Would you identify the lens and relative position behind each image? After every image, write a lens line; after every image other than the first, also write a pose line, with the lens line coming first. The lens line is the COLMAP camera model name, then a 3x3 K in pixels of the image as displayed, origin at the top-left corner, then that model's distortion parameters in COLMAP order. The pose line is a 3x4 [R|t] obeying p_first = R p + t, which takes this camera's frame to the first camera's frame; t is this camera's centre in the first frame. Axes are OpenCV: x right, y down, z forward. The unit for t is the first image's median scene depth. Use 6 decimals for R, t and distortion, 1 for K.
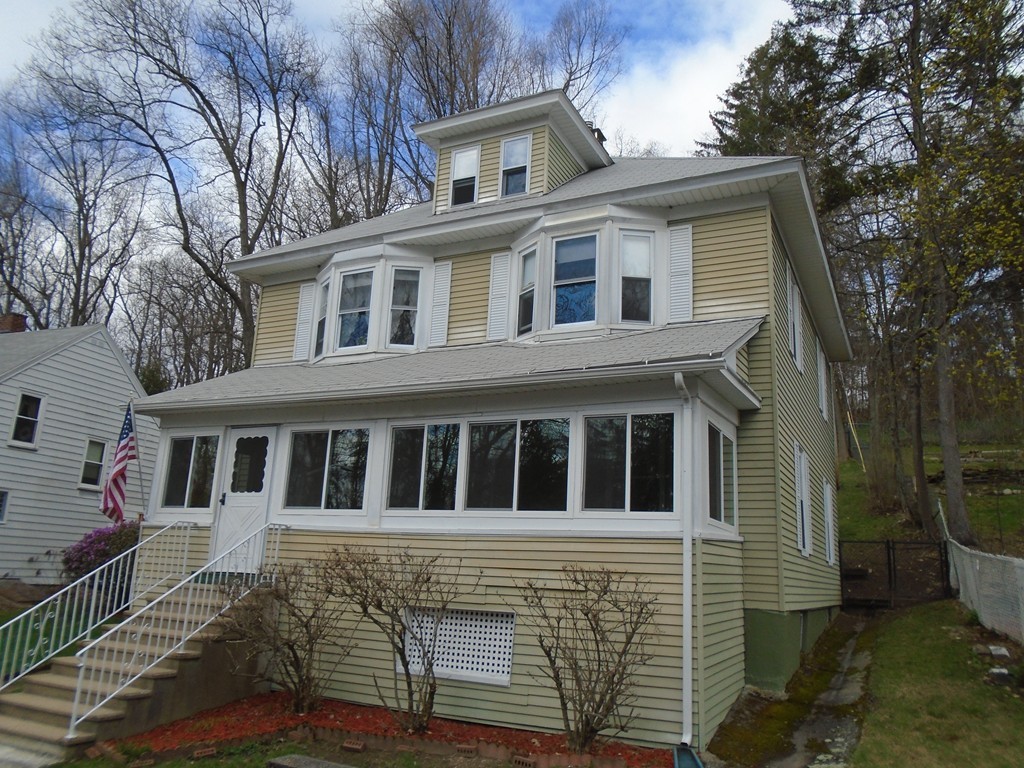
lens RADIAL K [[785.9, 0, 514.5], [0, 785.9, 386.6], [0, 0, 1]] dist [-0.022602, 0.010505]
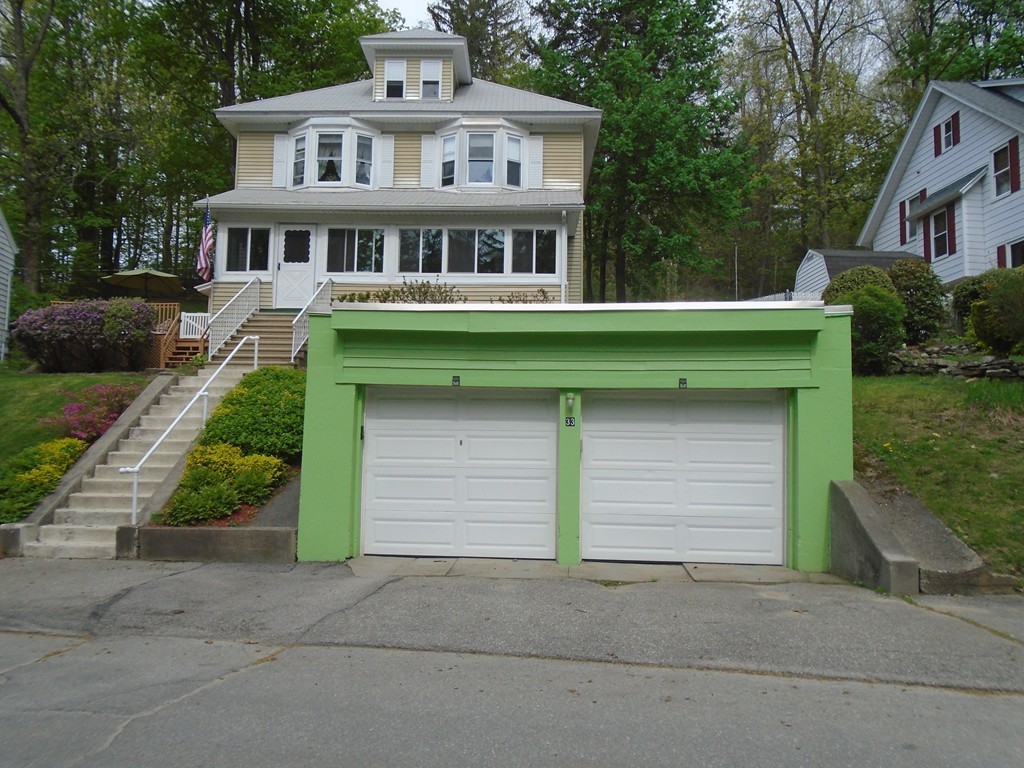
lens RADIAL K [[785.9, 0, 515.4], [0, 785.9, 387.0], [0, 0, 1]] dist [-0.022602, 0.010505]
pose [[0.904502, 0.006914, 0.426414, -0.616603], [-0.072771, 0.987707, 0.138345, 0.127823], [-0.420215, -0.156163, 0.893886, -0.723617]]
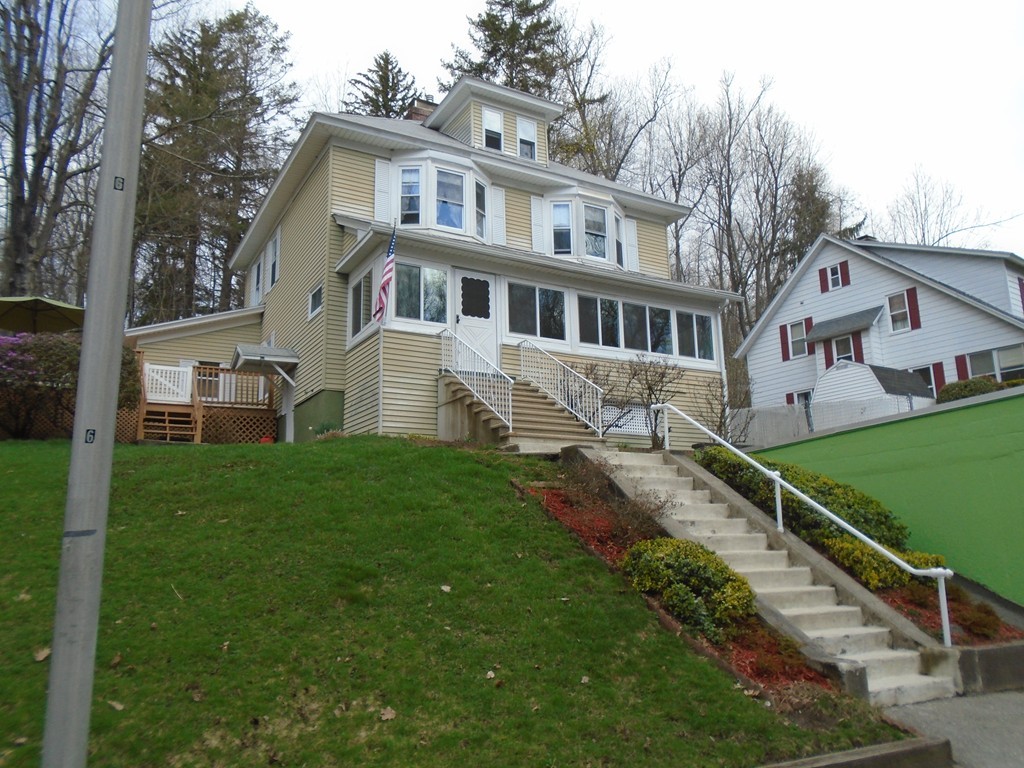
lens RADIAL K [[785.9, 0, 504.7], [0, 785.9, 379.6], [0, 0, 1]] dist [-0.022602, 0.010505]
pose [[0.565085, 0.126081, 0.815342, -1.392337], [-0.151163, 0.987347, -0.047913, 0.294437], [-0.811066, -0.096174, 0.576994, 0.145050]]
